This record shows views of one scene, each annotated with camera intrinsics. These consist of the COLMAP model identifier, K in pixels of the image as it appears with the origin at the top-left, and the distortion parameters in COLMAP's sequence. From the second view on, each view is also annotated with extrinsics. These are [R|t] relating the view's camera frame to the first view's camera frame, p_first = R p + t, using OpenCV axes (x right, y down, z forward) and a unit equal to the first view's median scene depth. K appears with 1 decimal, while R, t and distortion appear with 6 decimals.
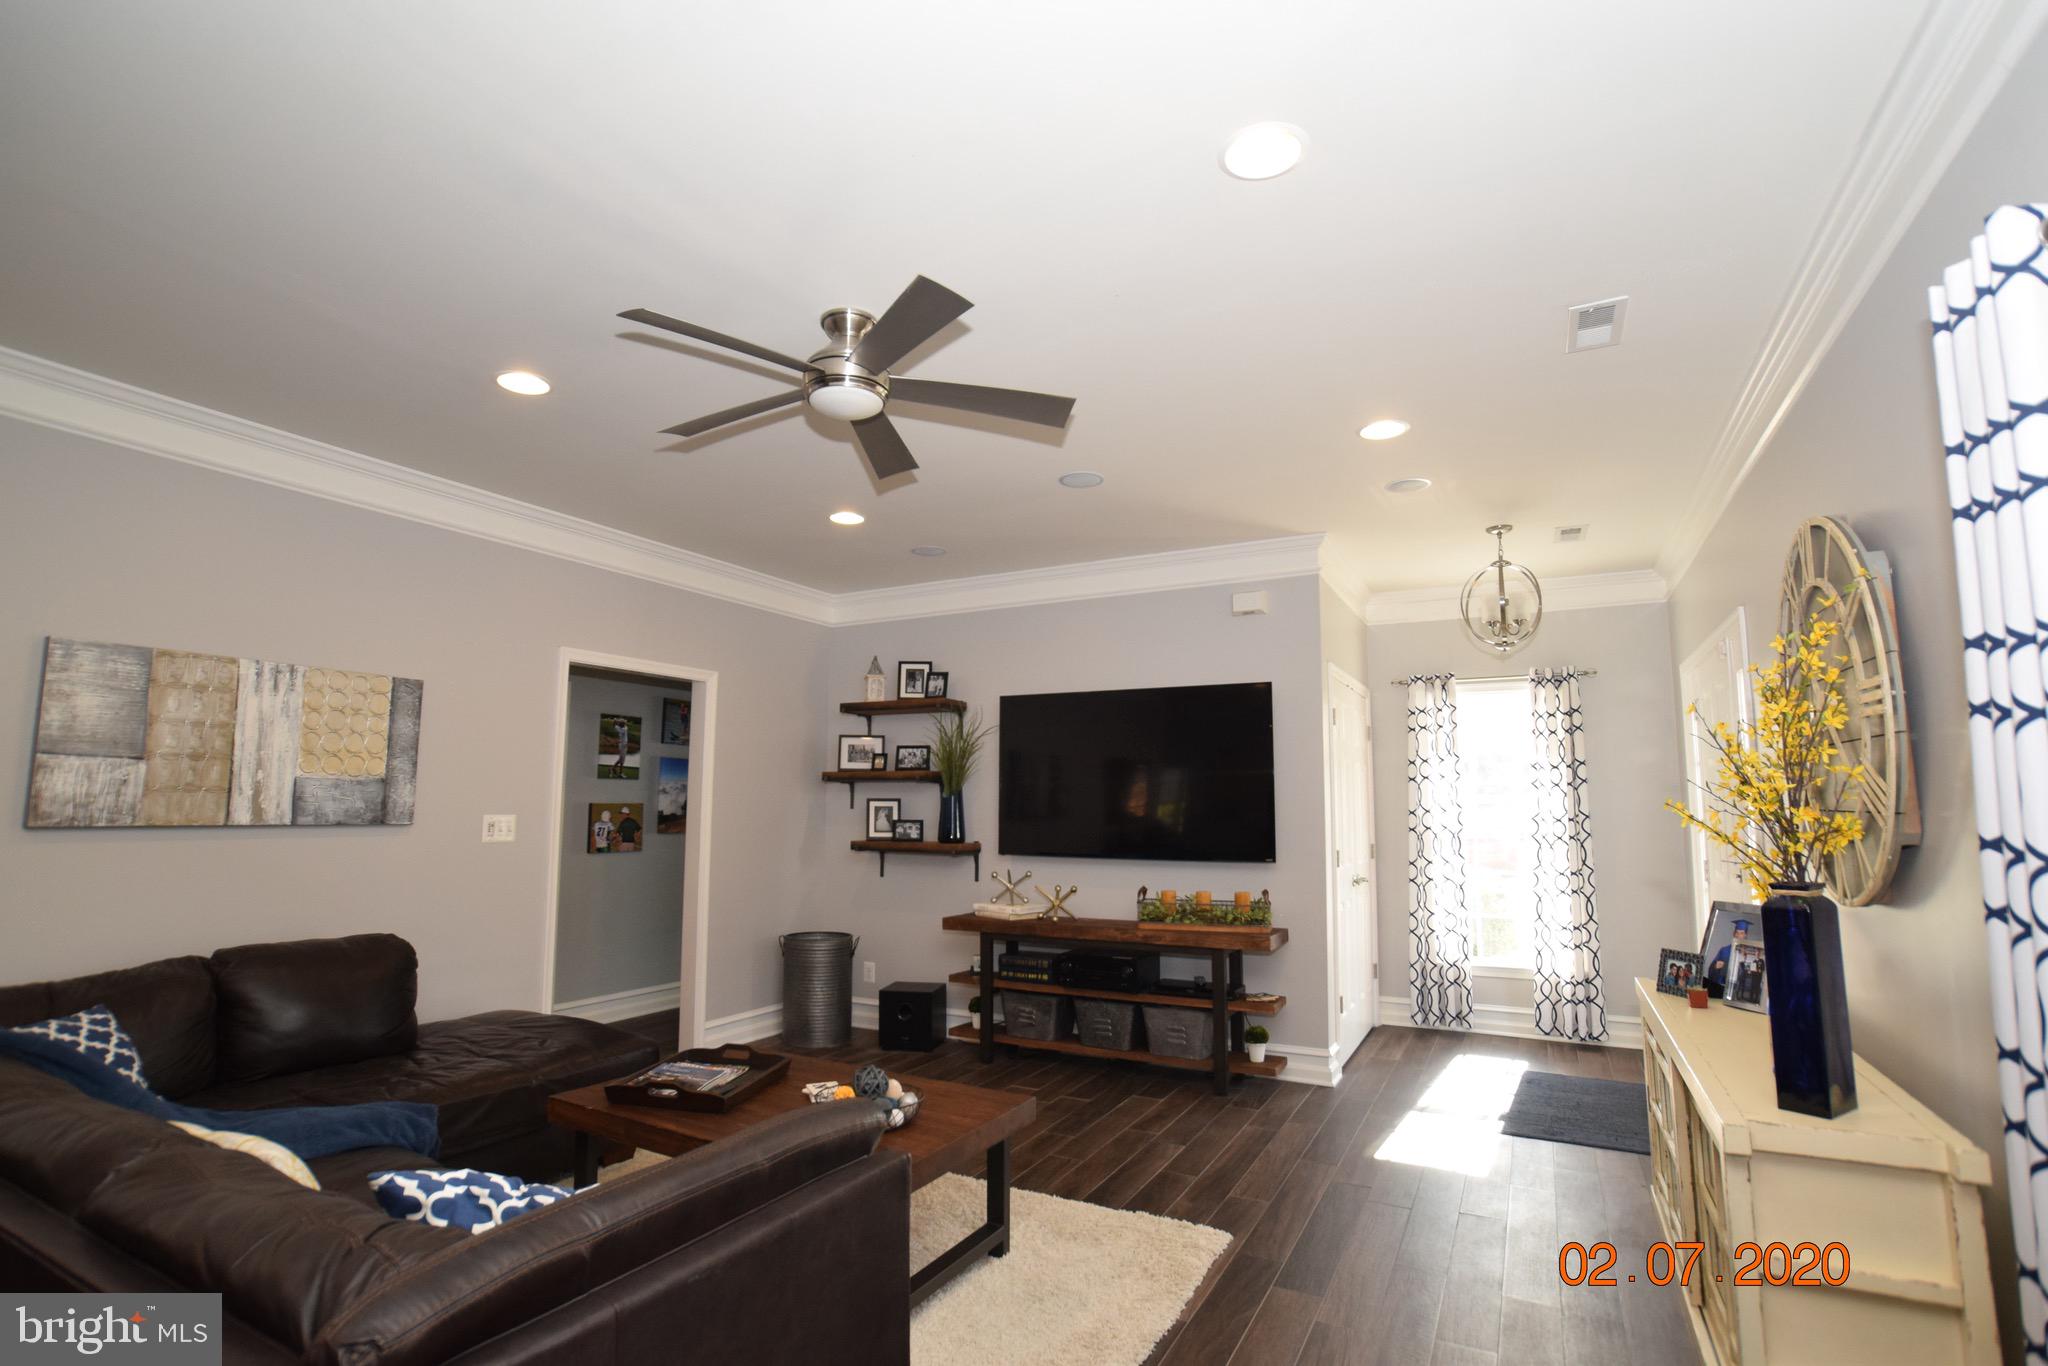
lens RADIAL K [[979.7, 0, 1005.1], [0, 979.7, 690.5], [0, 0, 1]] dist [-0.057541, 0.023928]
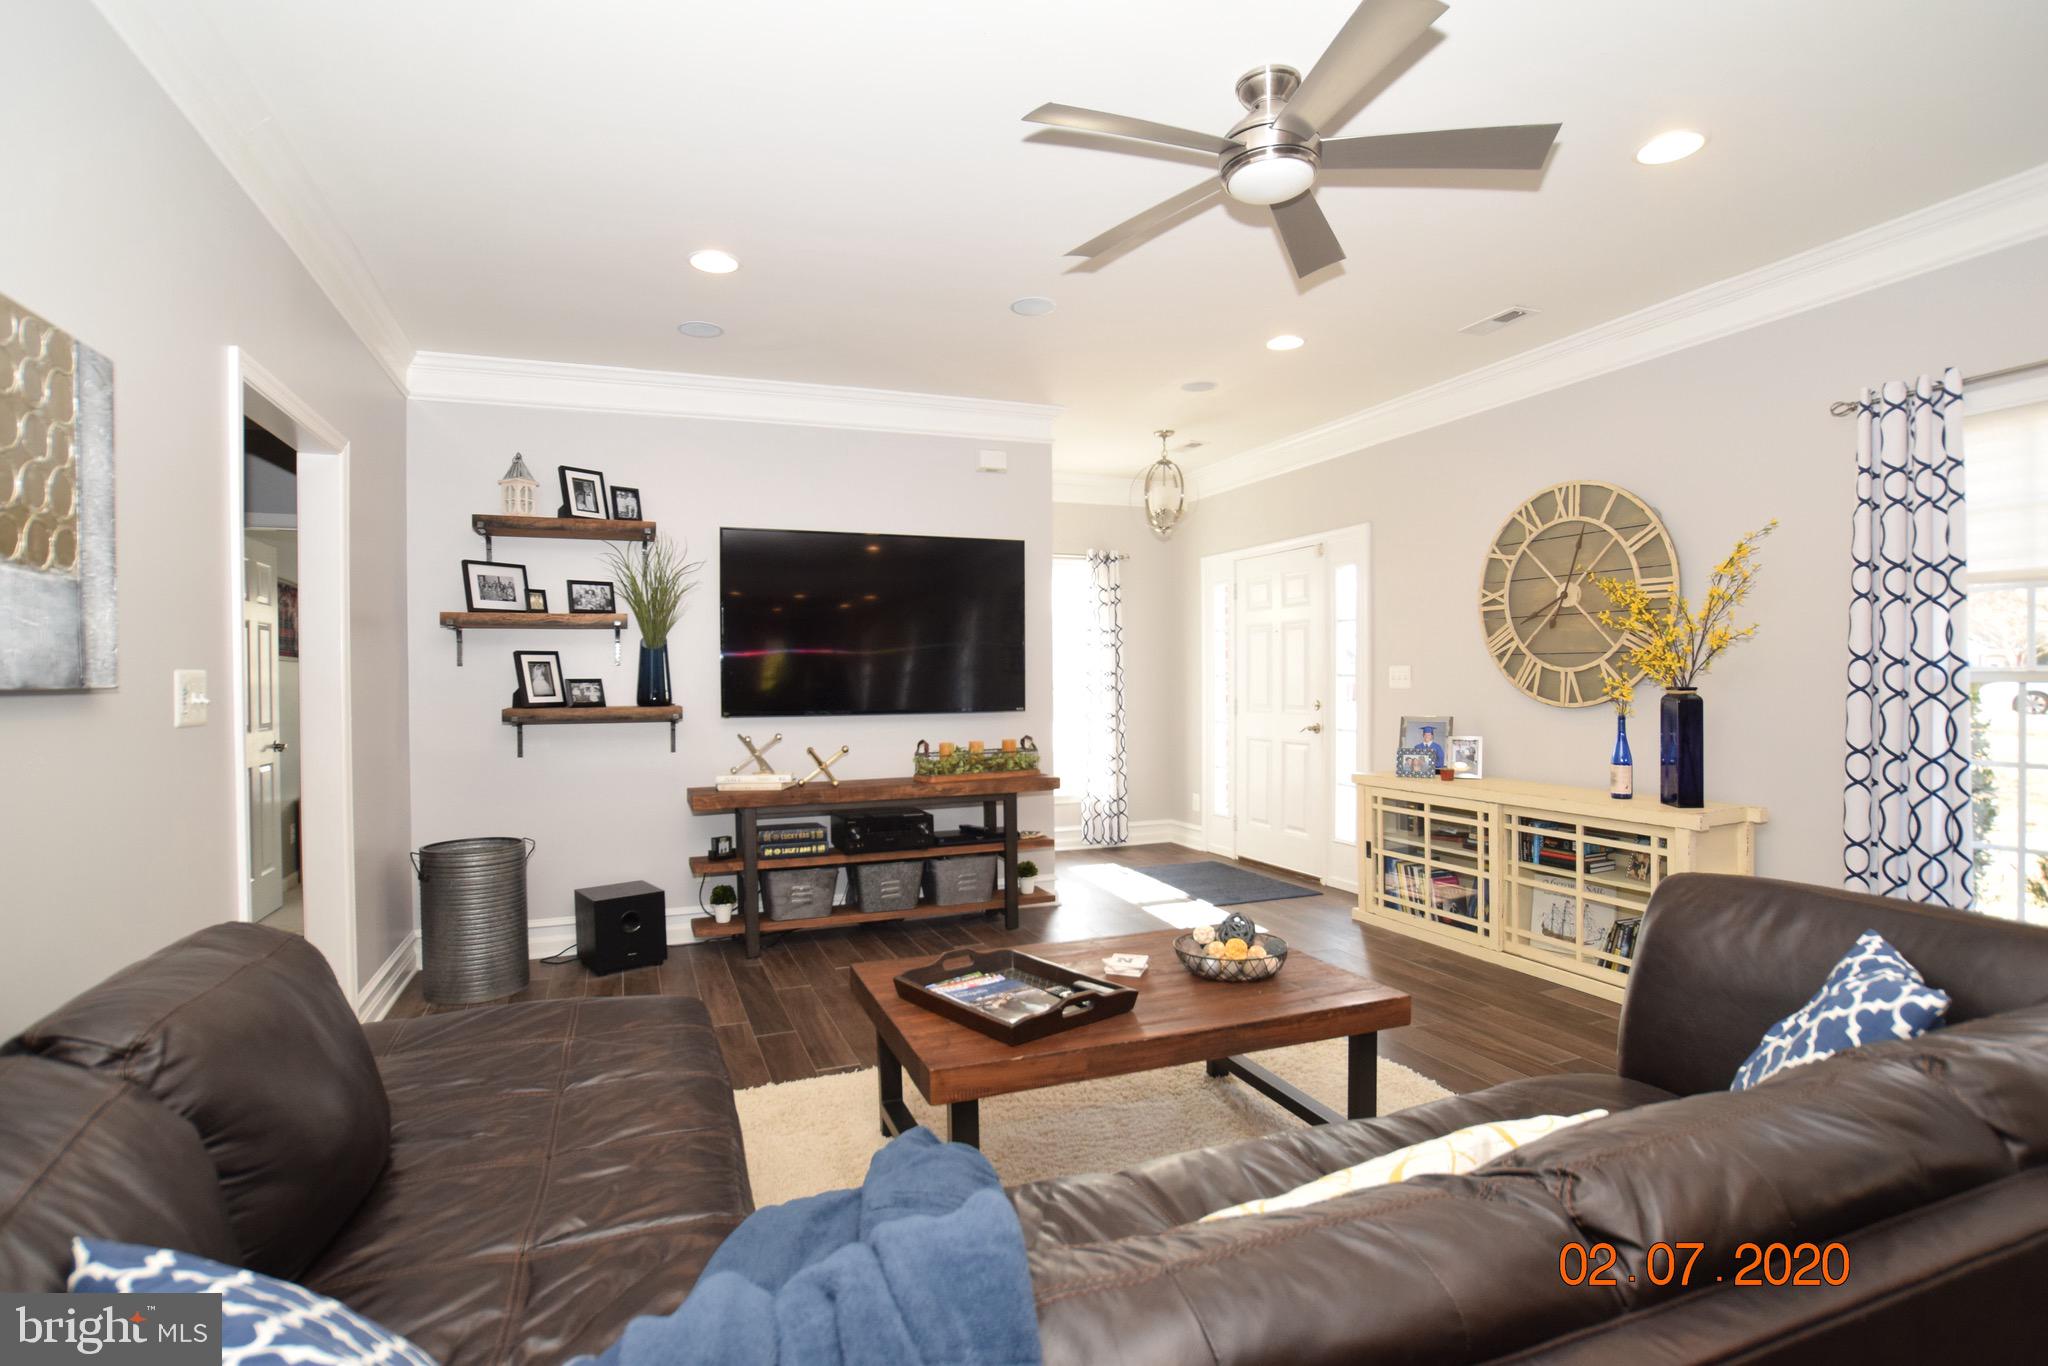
lens RADIAL K [[979.7, 0, 991.8], [0, 979.7, 685.2], [0, 0, 1]] dist [-0.057541, 0.023928]
pose [[0.647109, -0.017751, 0.762191, -0.529276], [-0.076484, 0.993174, 0.088066, 0.052831], [-0.758552, -0.115283, 0.641334, 0.316063]]
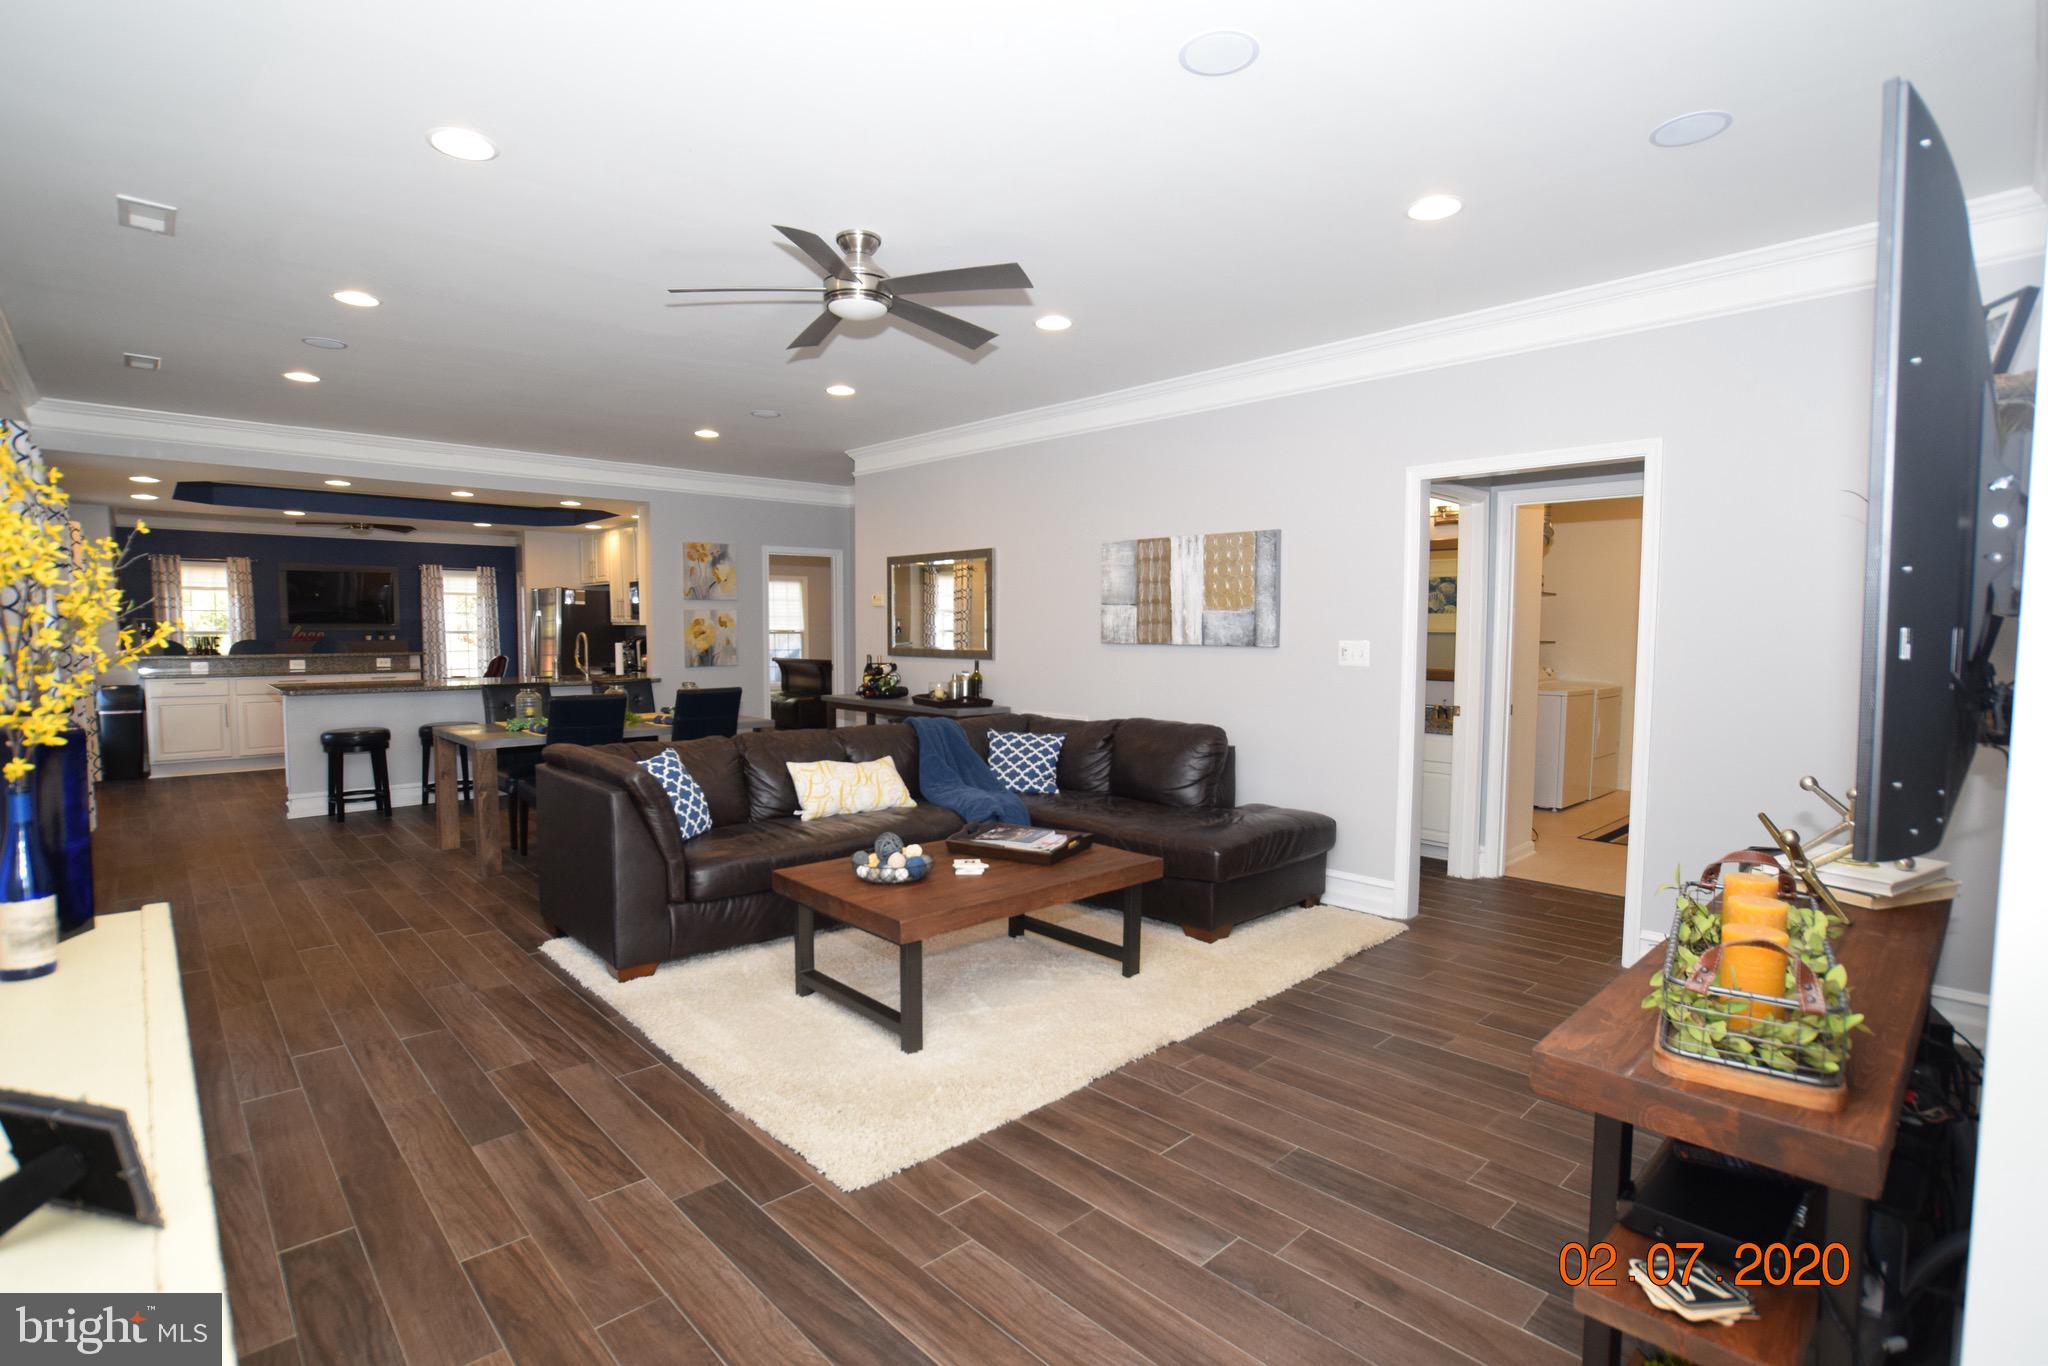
lens RADIAL K [[979.7, 0, 1010.0], [0, 979.7, 688.0], [0, 0, 1]] dist [-0.057541, 0.023928]
pose [[-0.319999, 0.052910, -0.945939, 0.527544], [0.108075, 0.993960, 0.019036, 0.100178], [0.941233, -0.096141, -0.323785, 0.826864]]
